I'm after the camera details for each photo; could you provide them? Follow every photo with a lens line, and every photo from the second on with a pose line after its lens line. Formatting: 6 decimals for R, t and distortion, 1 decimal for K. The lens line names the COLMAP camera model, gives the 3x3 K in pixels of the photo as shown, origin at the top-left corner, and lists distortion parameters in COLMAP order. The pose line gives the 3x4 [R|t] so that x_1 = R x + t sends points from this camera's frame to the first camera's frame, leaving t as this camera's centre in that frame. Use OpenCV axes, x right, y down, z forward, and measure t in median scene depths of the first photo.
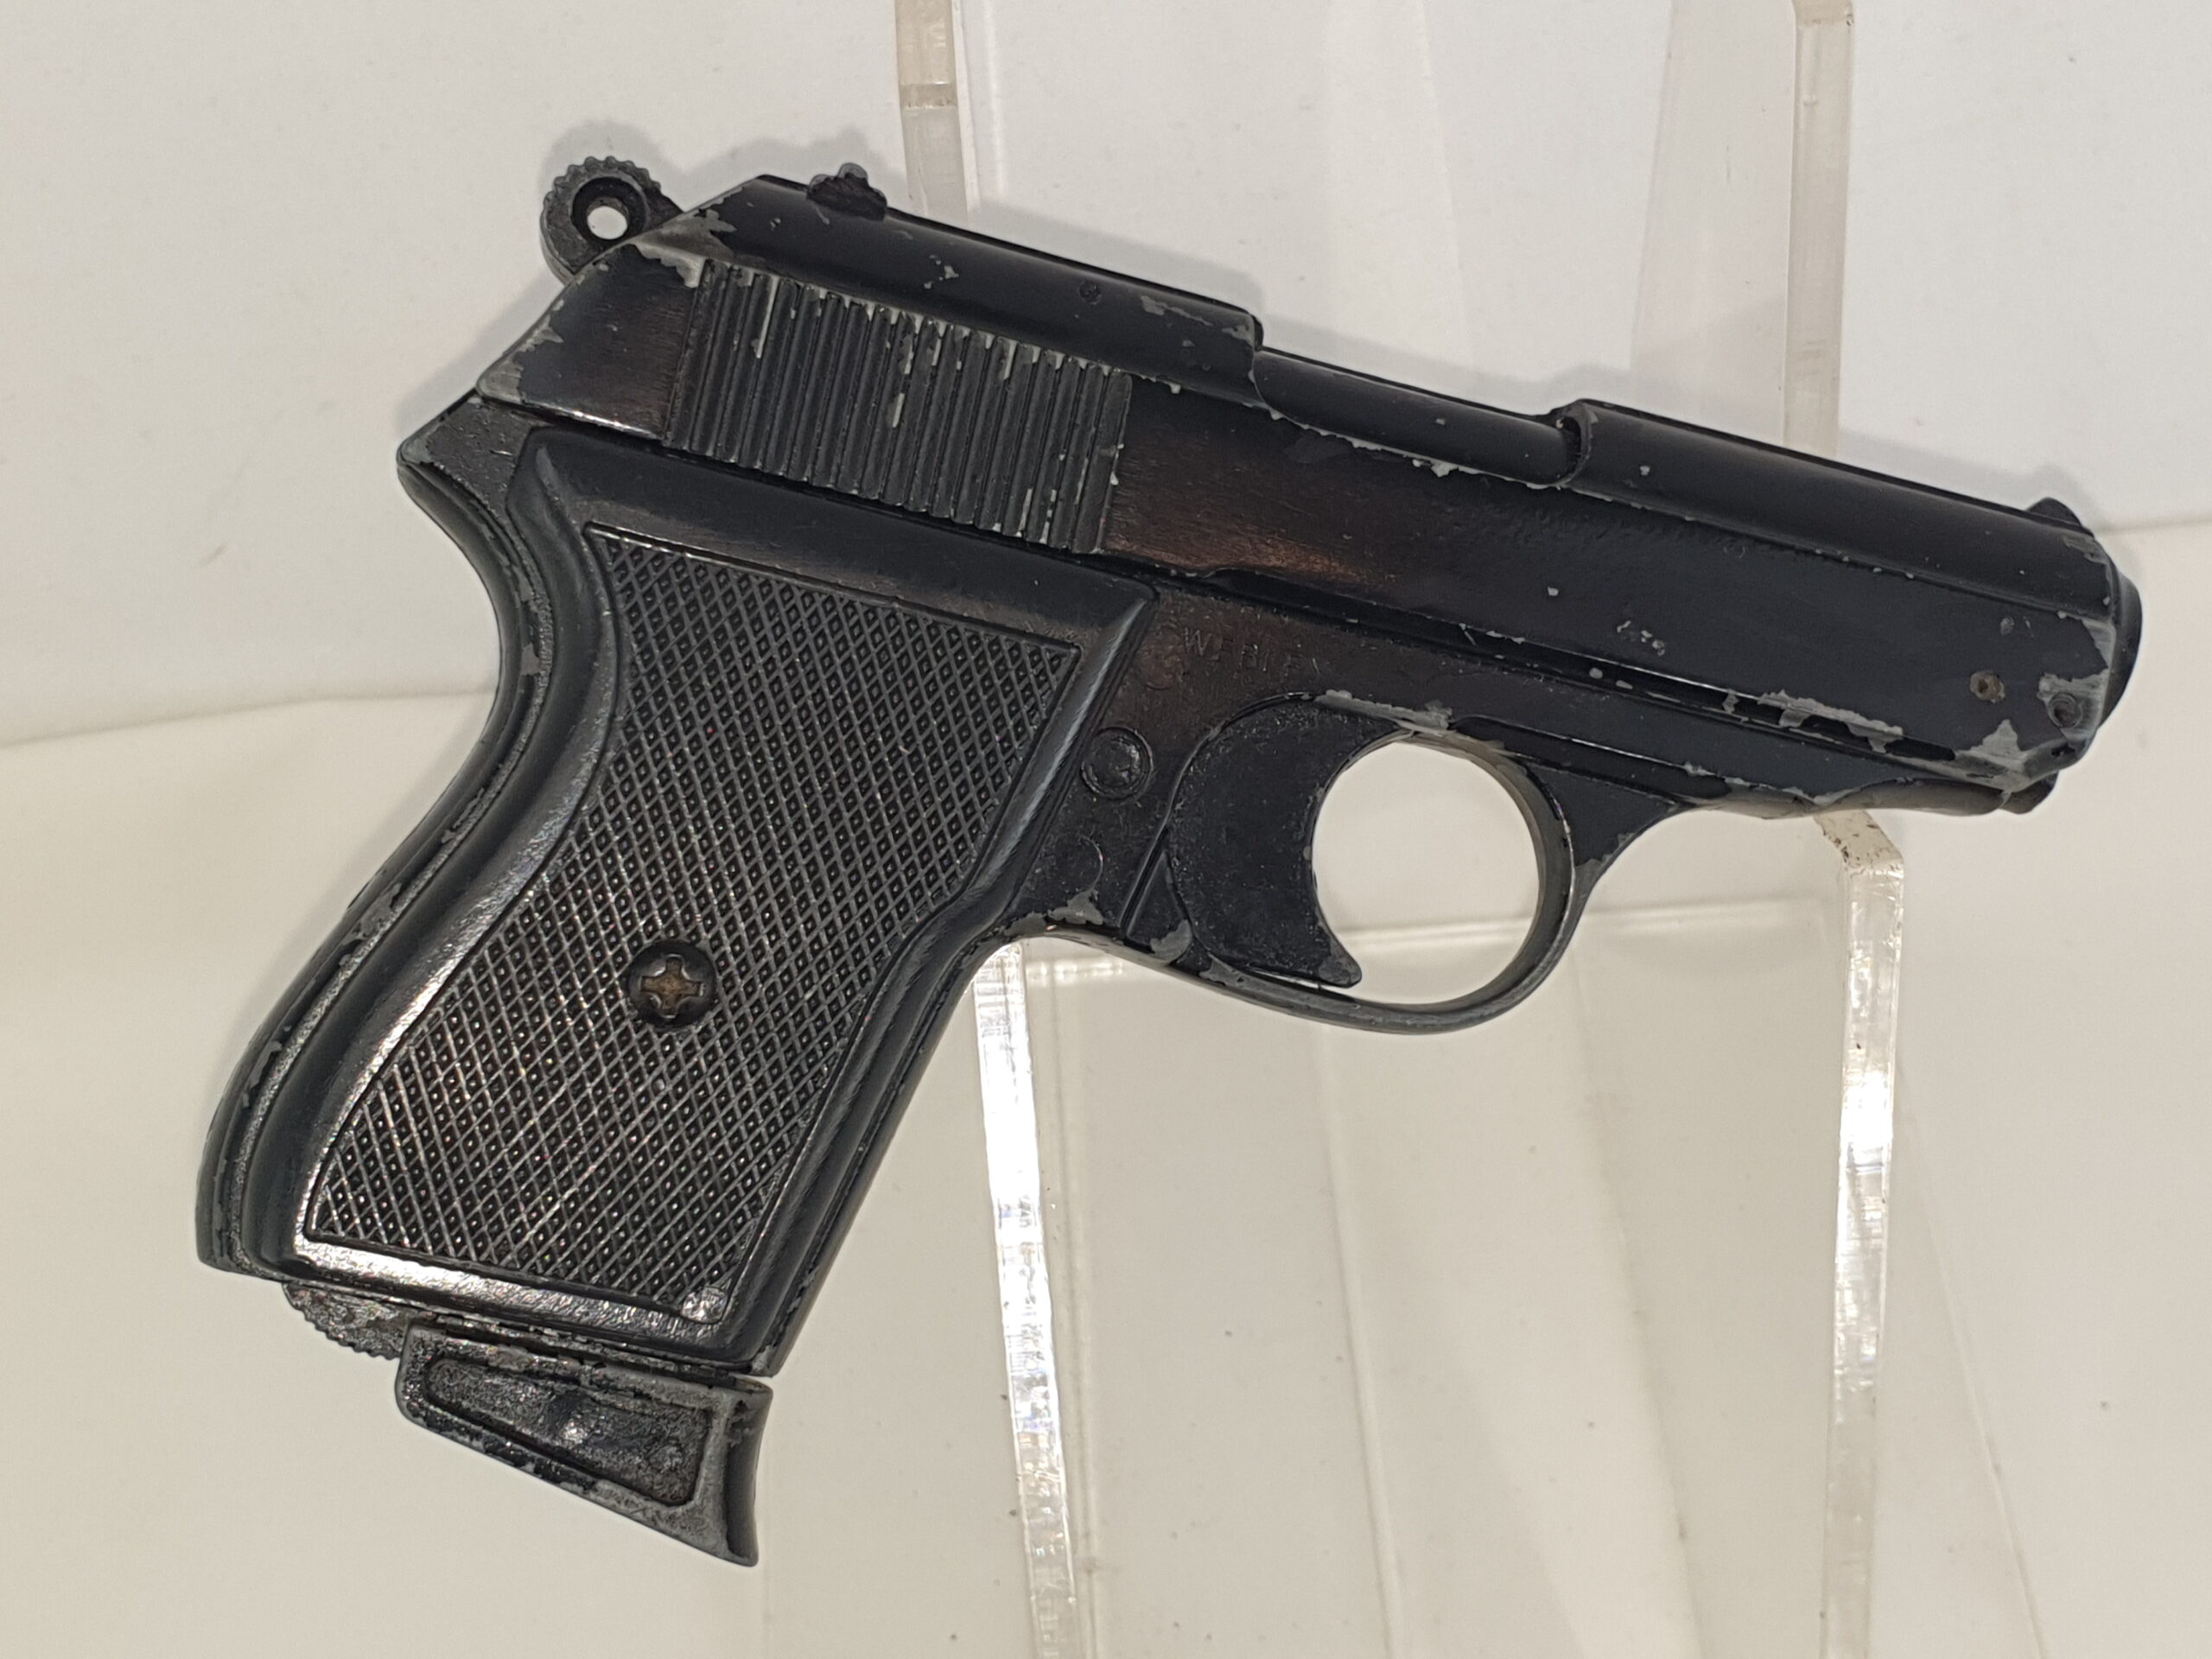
lens RADIAL K [[1675.6, 0, 1033.7], [0, 1675.6, 825.2], [0, 0, 1]] dist [0.000138, -0.002785]
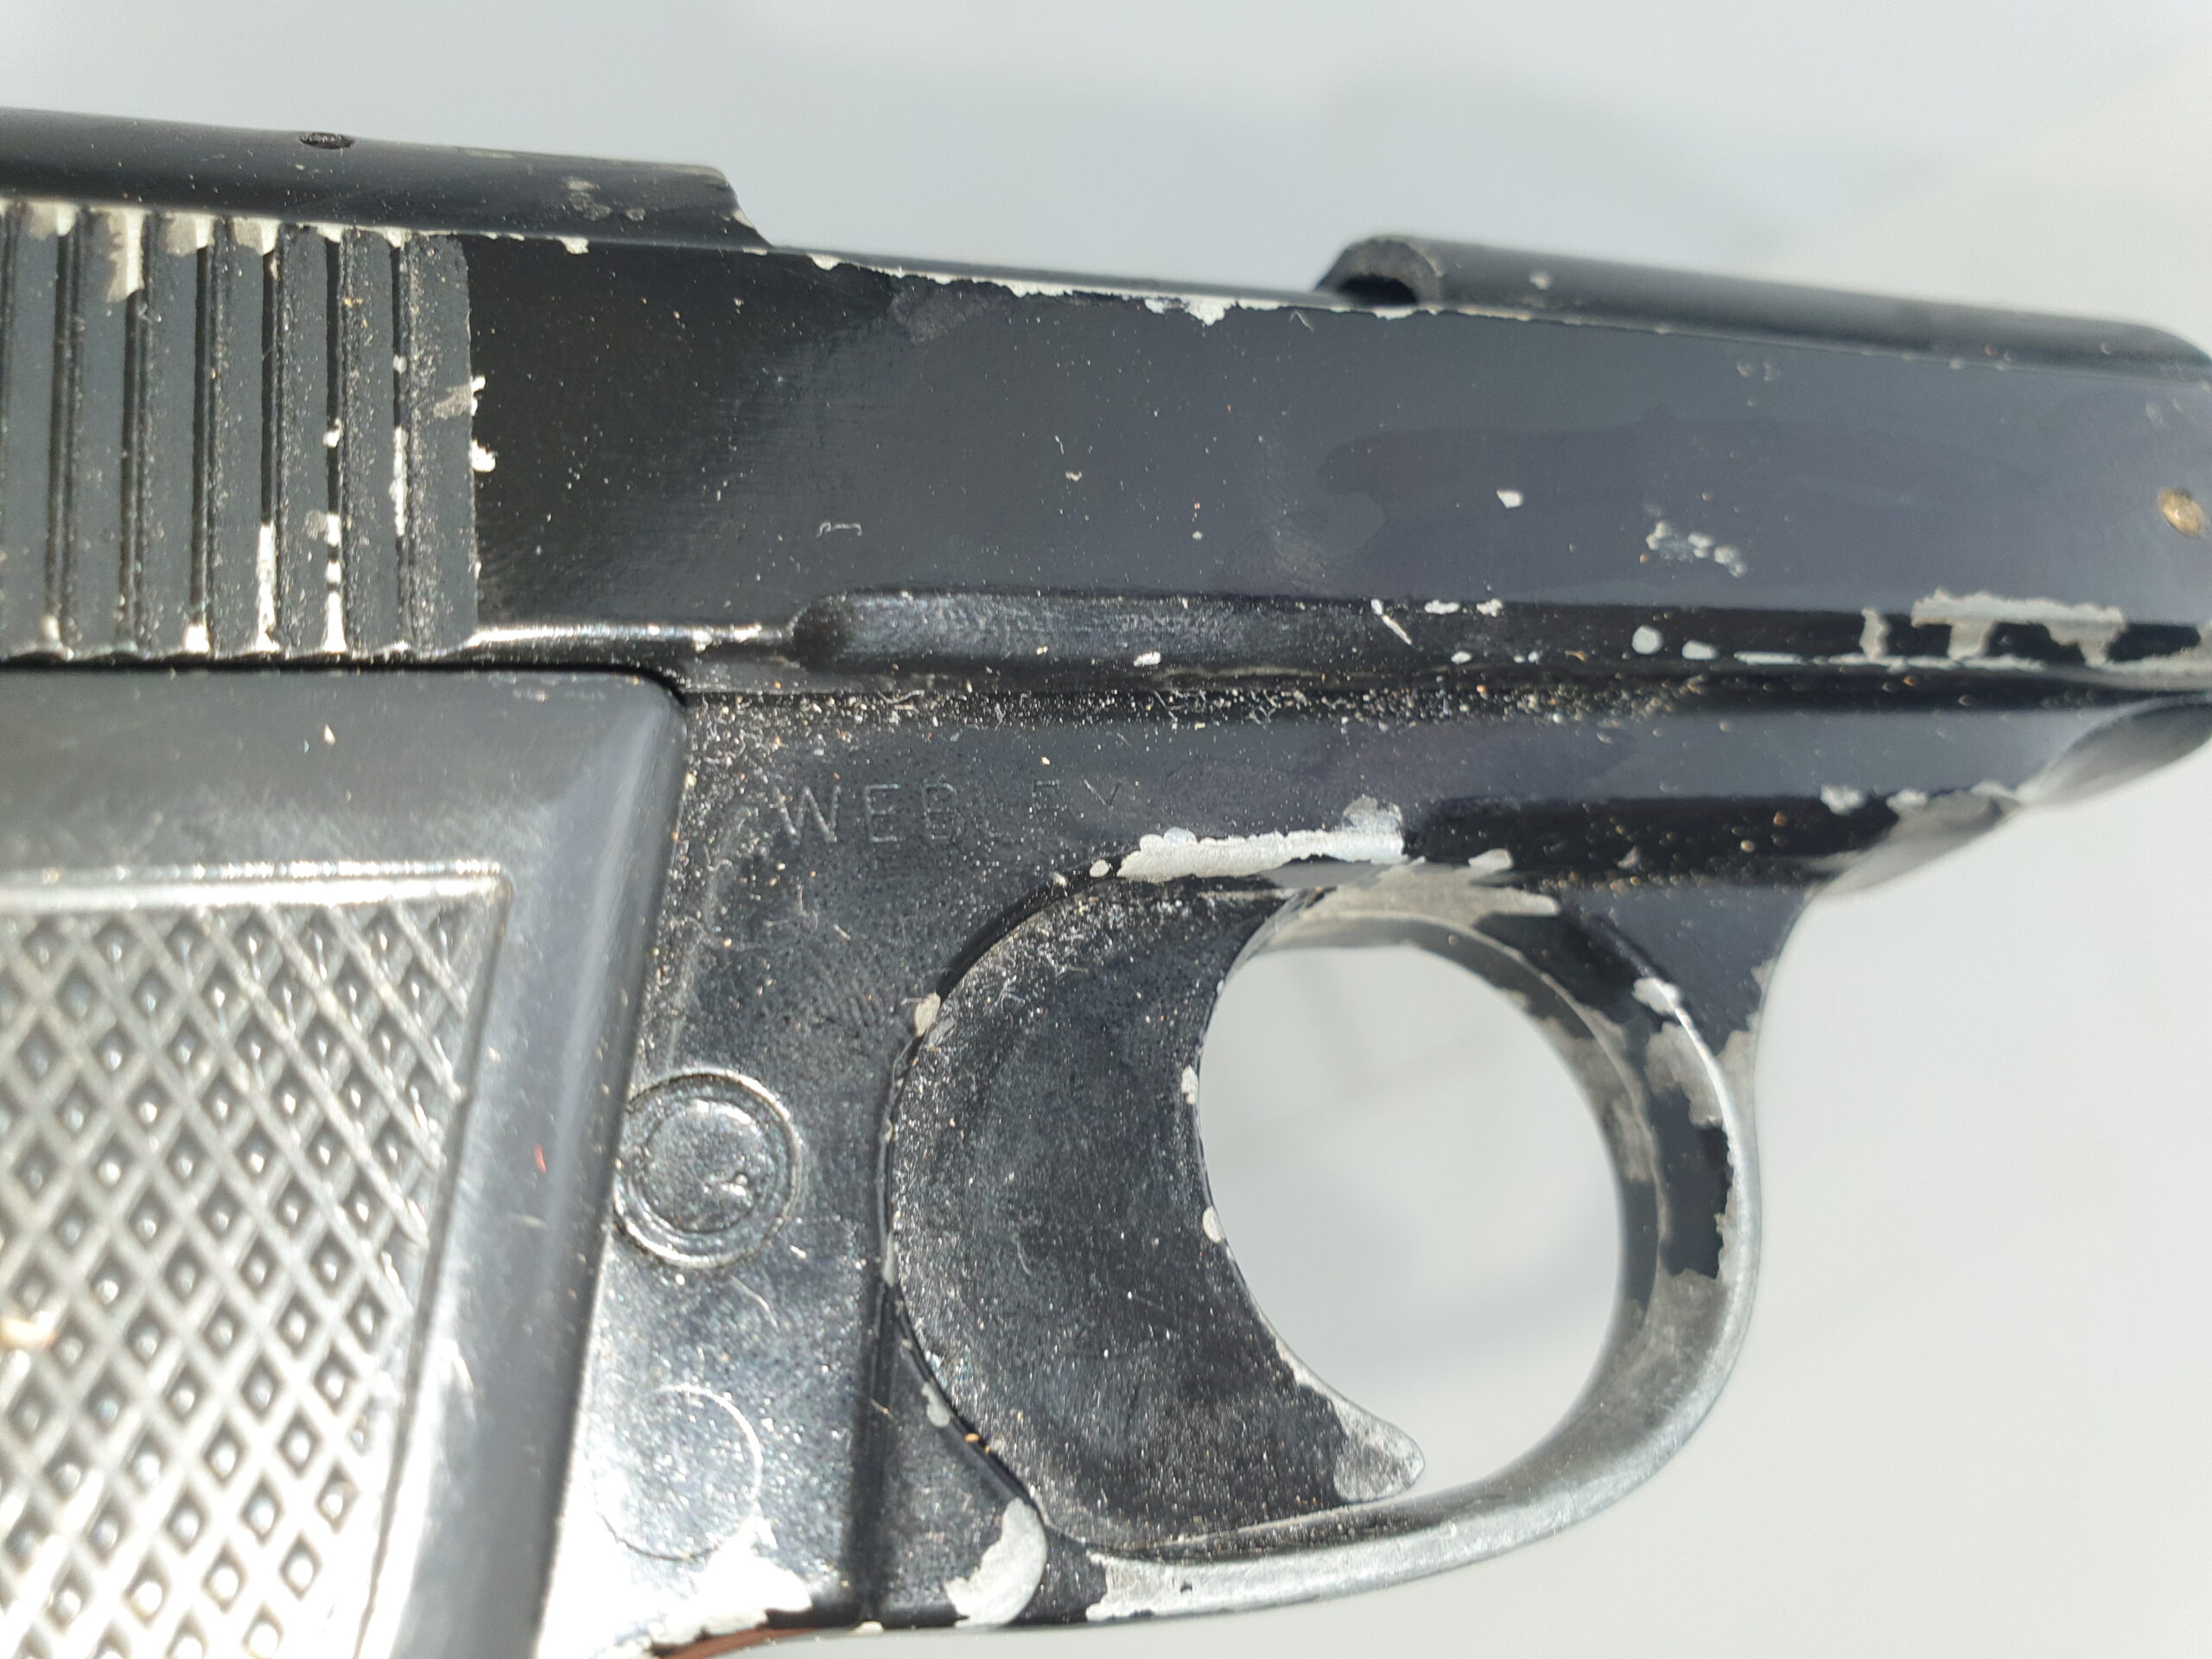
lens RADIAL K [[1802.1, 0, 1106.0], [0, 1802.1, 829.5], [0, 0, 1]] dist [-0.101354, -0.002491]
pose [[0.904979, -0.274353, 0.325183, 0.020723], [0.344612, 0.920917, -0.182082, -0.002696], [-0.249512, 0.276842, 0.927956, 0.580915]]
